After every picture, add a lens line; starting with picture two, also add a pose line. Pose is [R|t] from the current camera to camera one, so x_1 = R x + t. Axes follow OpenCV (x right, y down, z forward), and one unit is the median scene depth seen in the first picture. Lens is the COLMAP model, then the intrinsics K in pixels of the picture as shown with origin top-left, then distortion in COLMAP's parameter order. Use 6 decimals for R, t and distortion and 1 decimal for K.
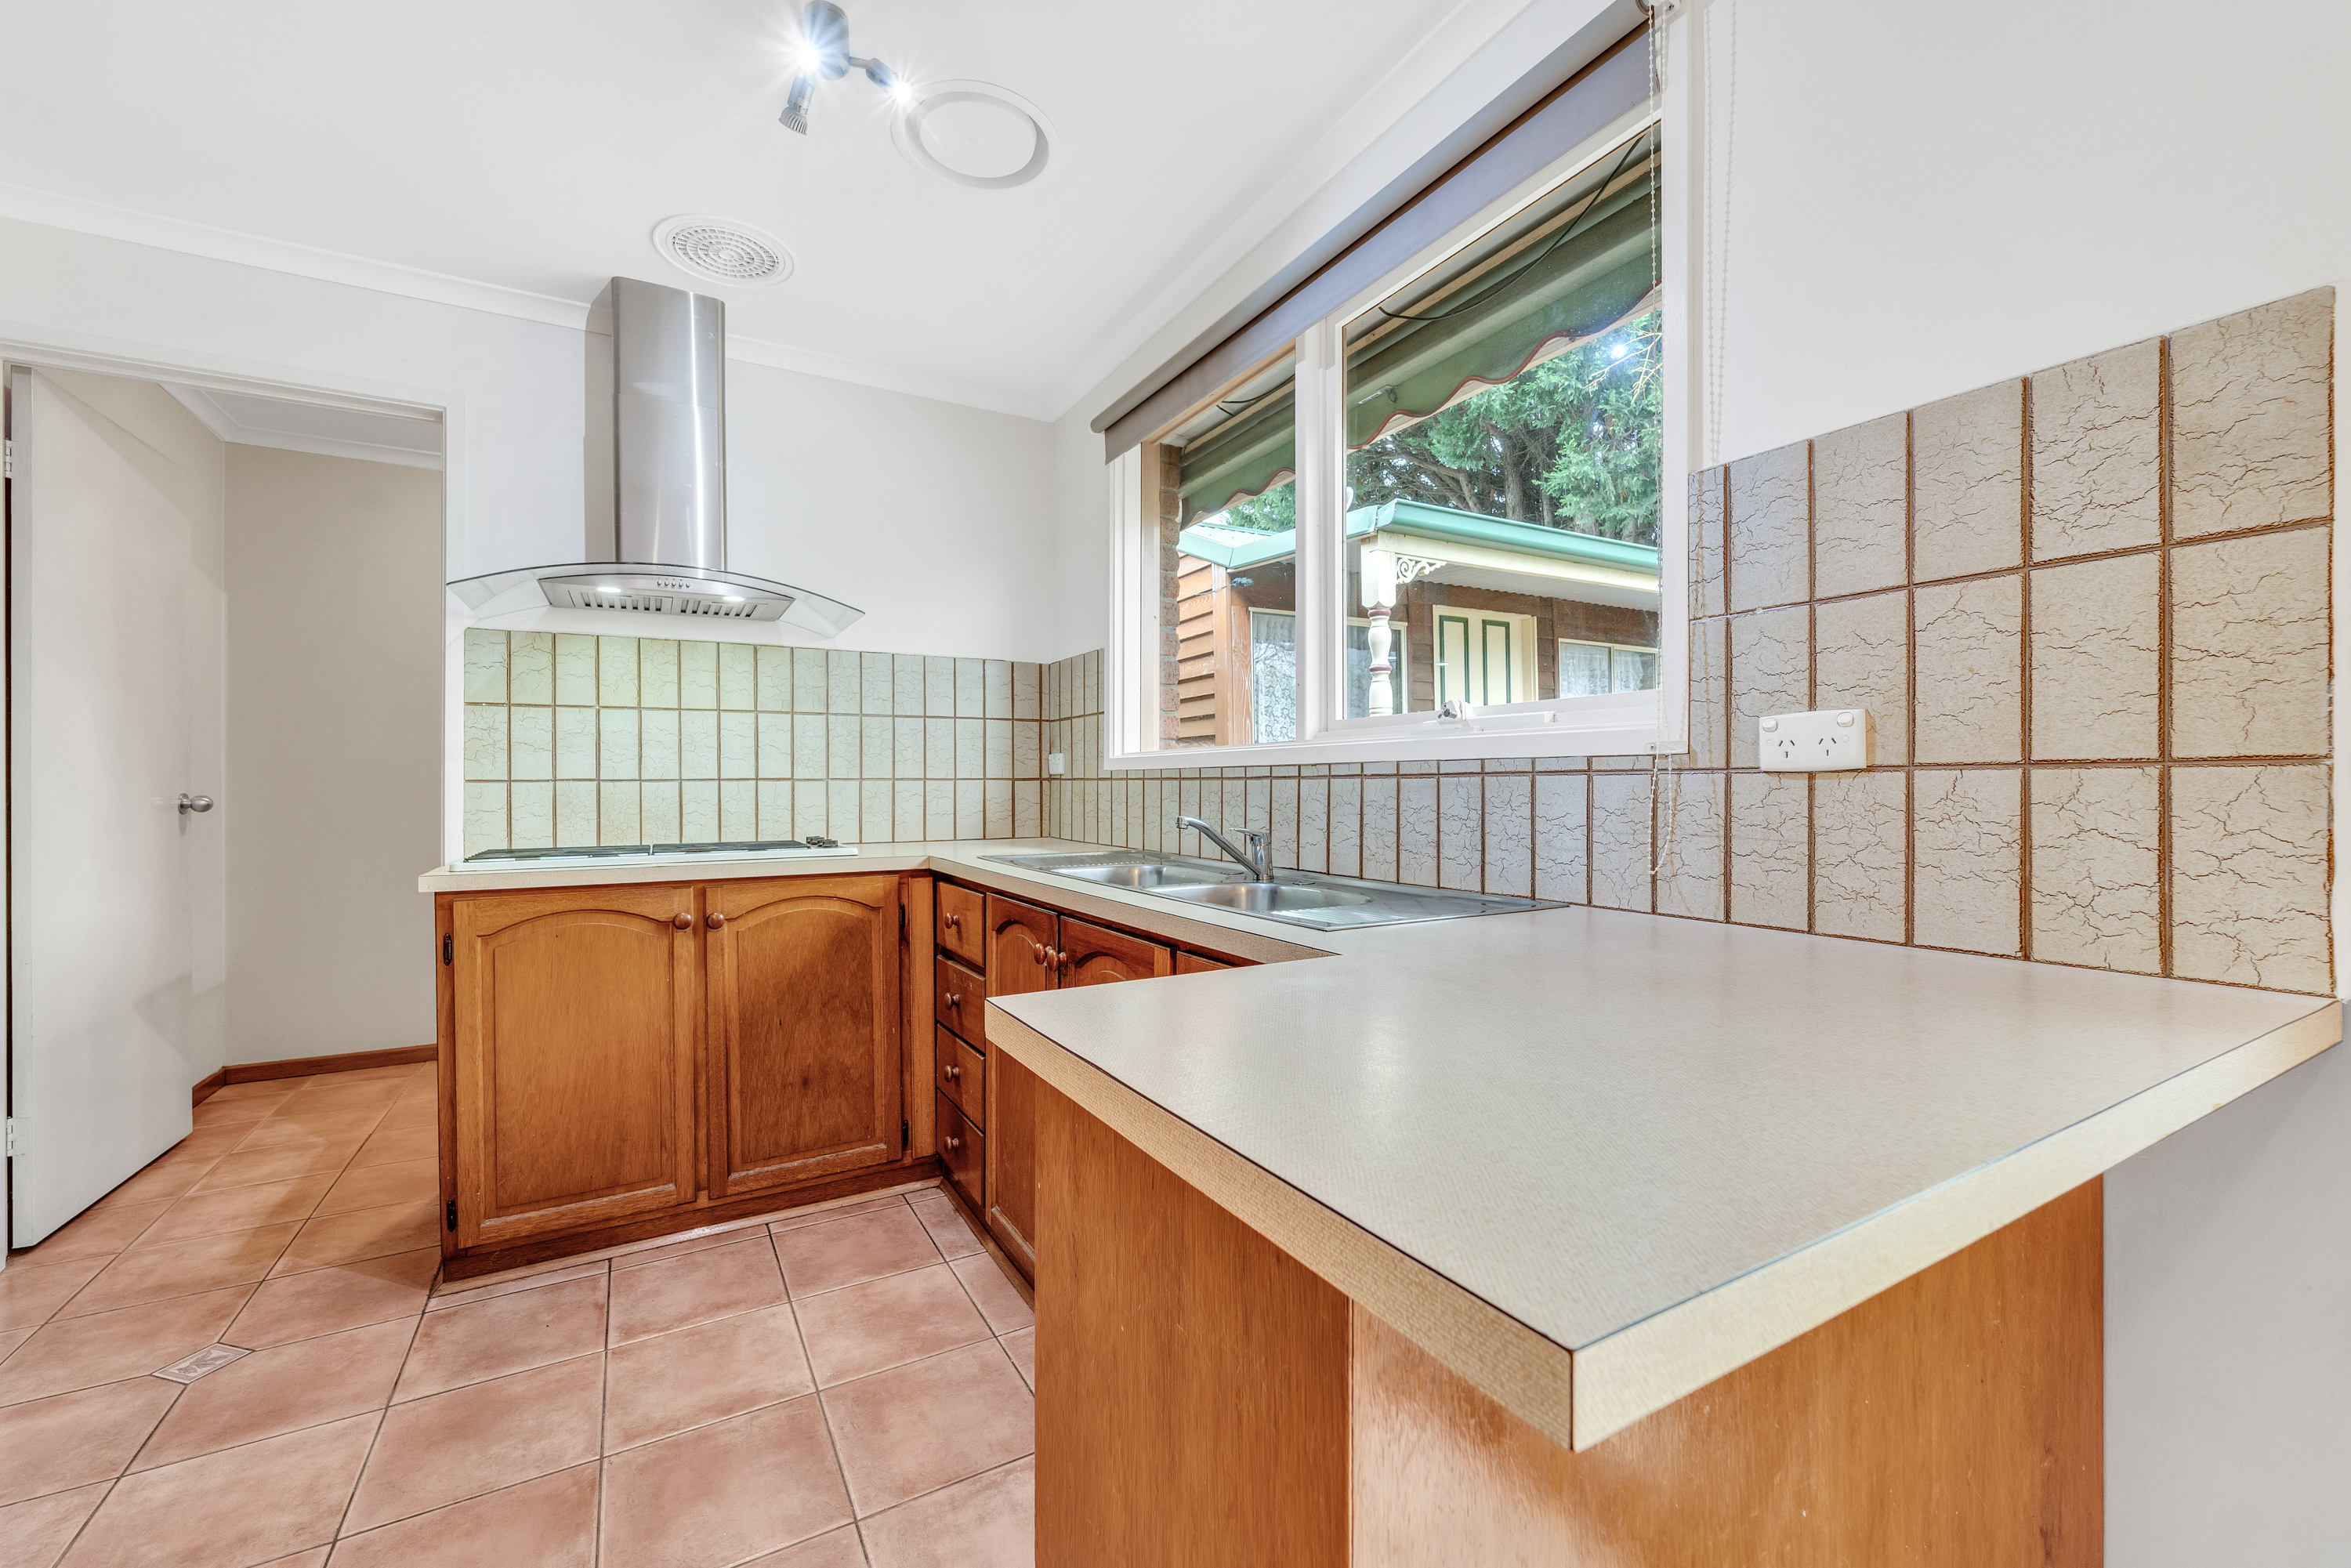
lens RADIAL K [[939.3, 0, 1161.4], [0, 939.3, 790.4], [0, 0, 1]] dist [-0.000423, -0.000081]
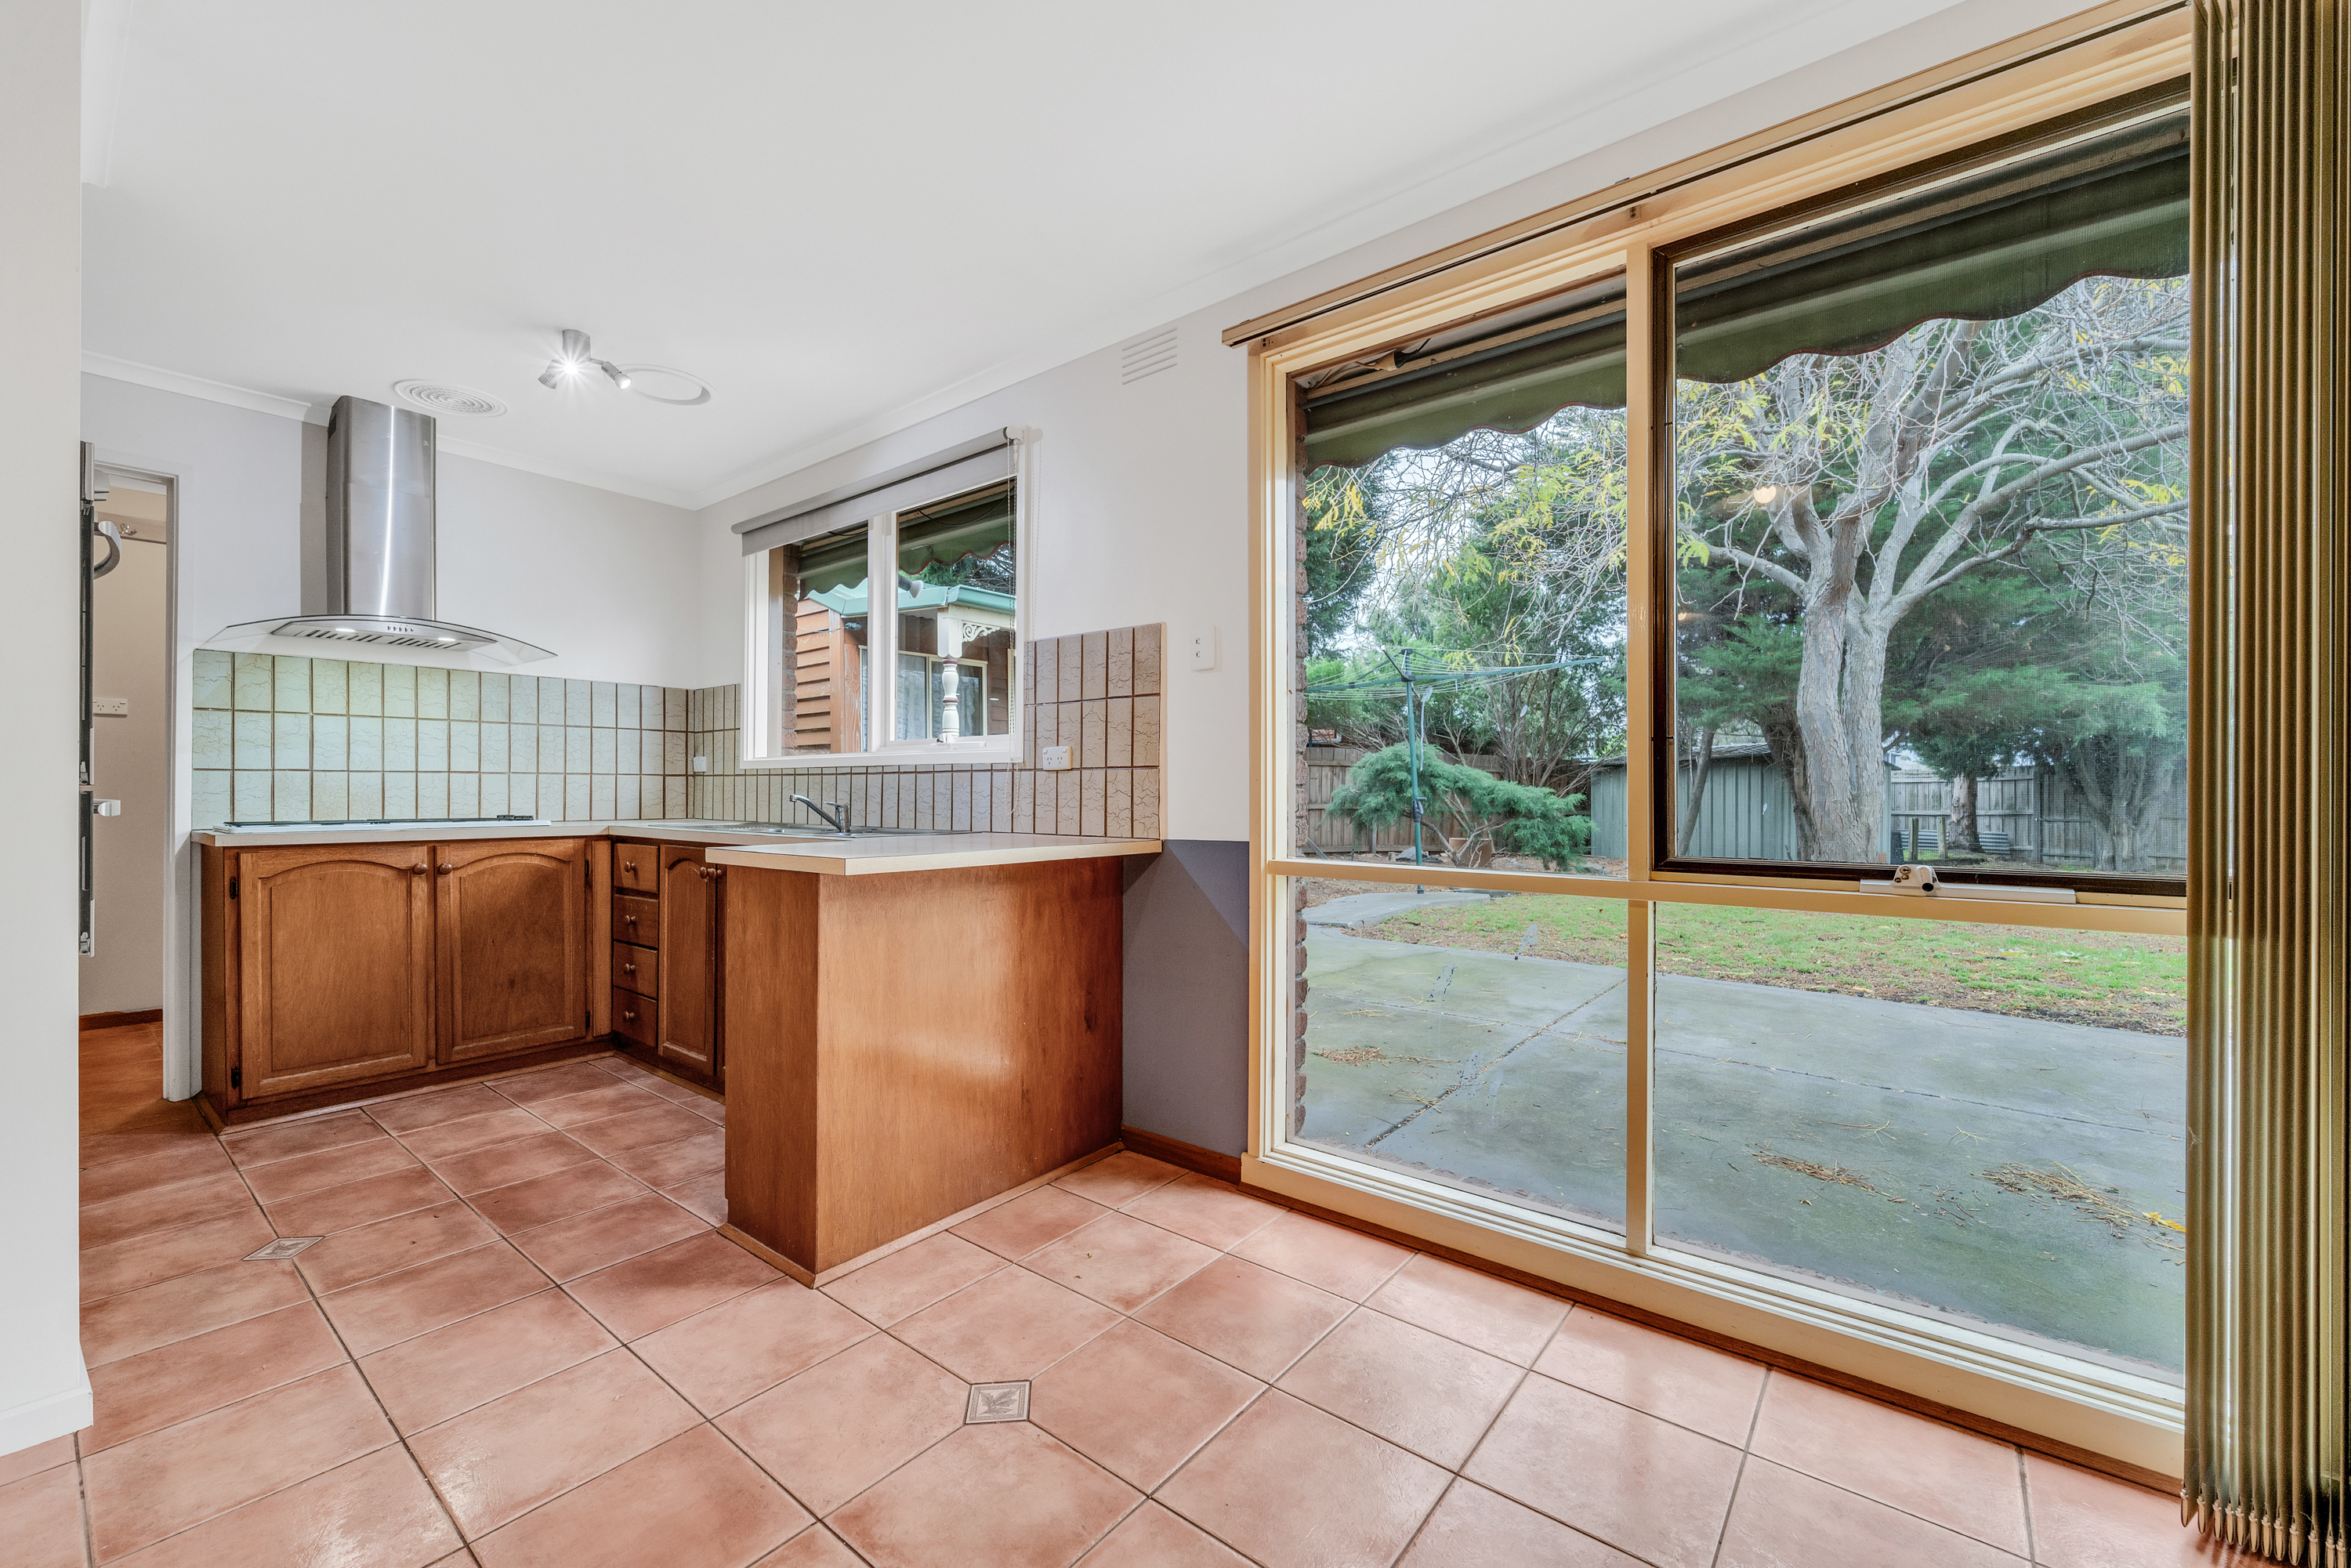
lens RADIAL K [[939.3, 0, 1161.4], [0, 939.3, 790.4], [0, 0, 1]] dist [-0.000423, -0.000081]
pose [[0.929896, 0.006150, 0.367772, 0.013437], [-0.003370, 0.999961, -0.008200, 0.026360], [-0.367808, 0.006386, 0.929880, -0.717725]]
